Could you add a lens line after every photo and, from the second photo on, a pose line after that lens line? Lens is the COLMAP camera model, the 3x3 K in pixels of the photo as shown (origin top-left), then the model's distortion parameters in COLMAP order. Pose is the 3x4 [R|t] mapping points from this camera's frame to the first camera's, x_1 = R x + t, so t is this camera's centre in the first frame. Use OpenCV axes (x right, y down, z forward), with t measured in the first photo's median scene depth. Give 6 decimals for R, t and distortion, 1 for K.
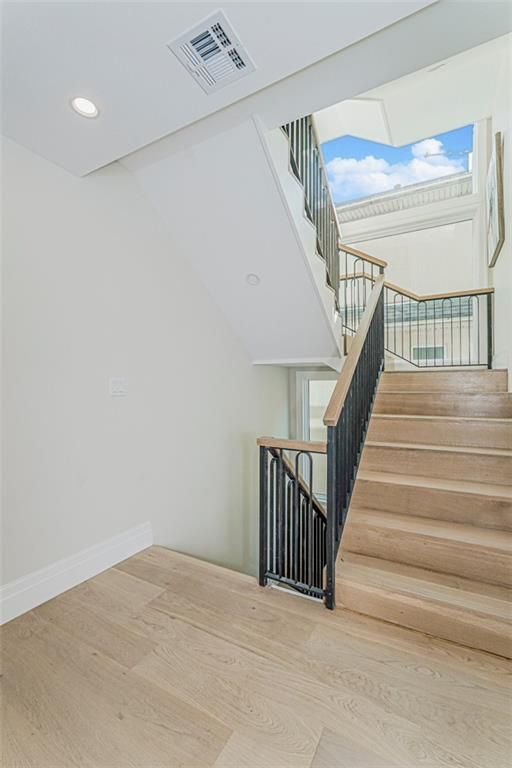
lens RADIAL K [[344.3, 0, 256.9], [0, 344.3, 385.2], [0, 0, 1]] dist [0.001691, 0.001136]
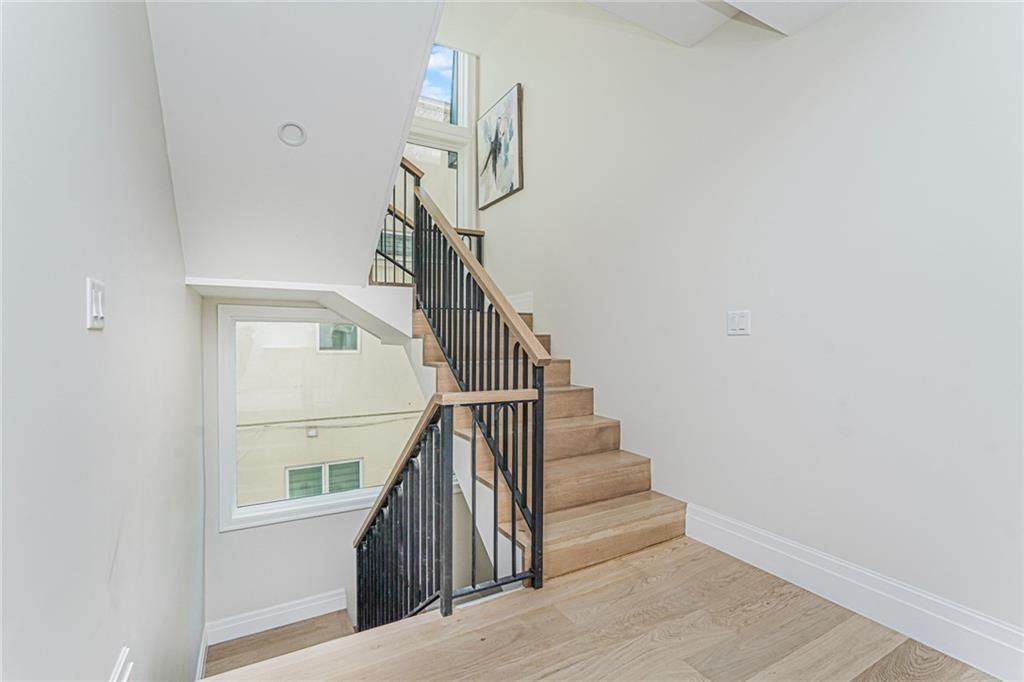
lens RADIAL K [[459.0, 0, 513.3], [0, 459.0, 339.1], [0, 0, 1]] dist [0.001691, 0.001136]
pose [[0.517142, 0.001002, 0.855899, -0.806047], [-0.003660, 0.999993, 0.001040, 0.049181], [-0.855892, -0.003670, 0.517142, 0.503605]]
